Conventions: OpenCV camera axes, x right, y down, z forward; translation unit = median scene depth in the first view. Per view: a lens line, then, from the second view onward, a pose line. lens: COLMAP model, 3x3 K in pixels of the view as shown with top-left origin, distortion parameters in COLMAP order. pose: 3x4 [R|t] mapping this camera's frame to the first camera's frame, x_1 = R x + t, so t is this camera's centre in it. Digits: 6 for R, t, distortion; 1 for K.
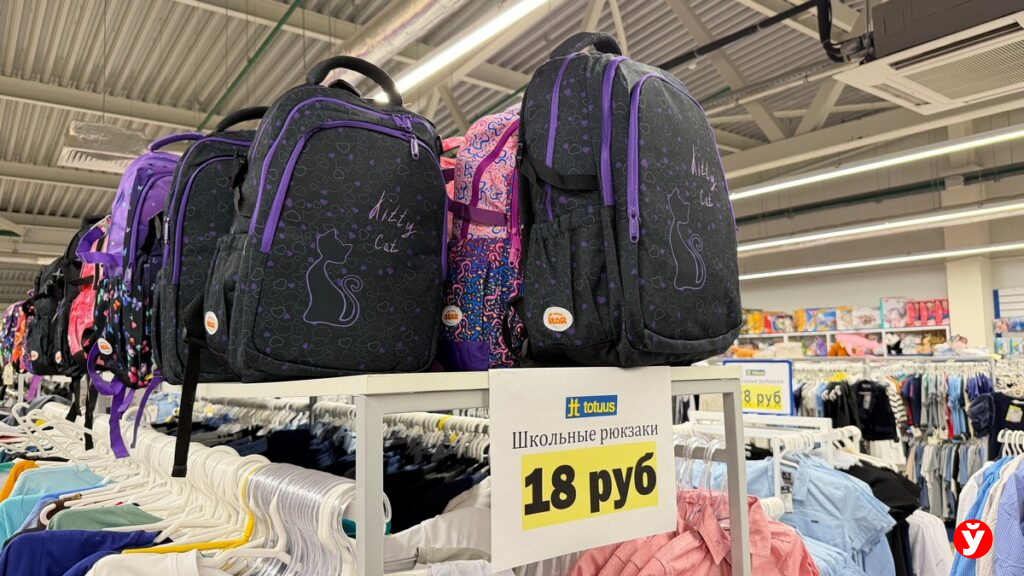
lens RADIAL K [[731.9, 0, 507.4], [0, 731.9, 292.2], [0, 0, 1]] dist [0.045454, -0.067918]
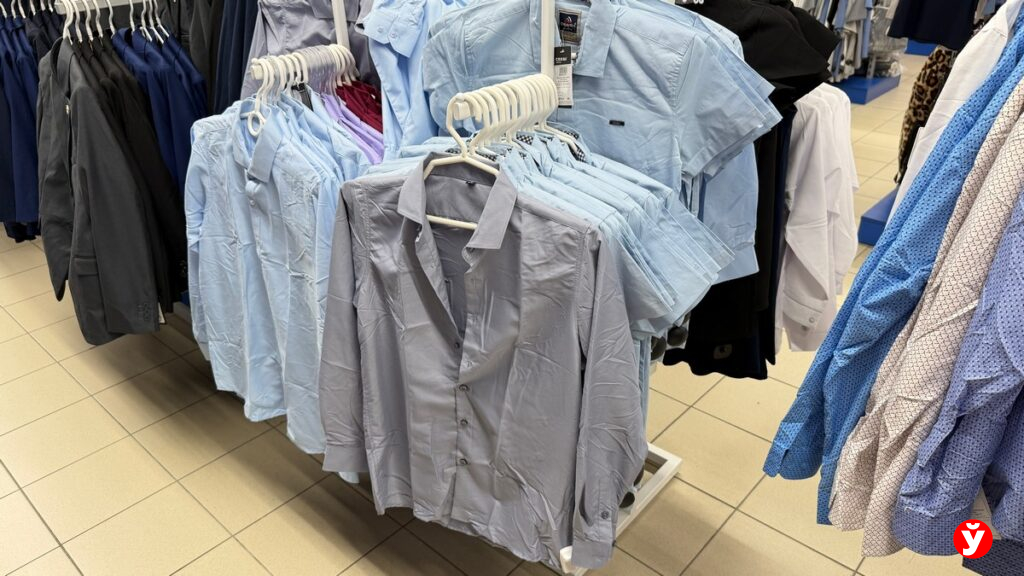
lens RADIAL K [[731.9, 0, 513.7], [0, 731.9, 292.2], [0, 0, 1]] dist [0.045454, -0.067918]
pose [[0.984048, -0.089268, 0.153886, 0.273905], [-0.010182, 0.835319, 0.549671, 0.147668], [-0.177611, -0.542469, 0.821086, 0.577285]]
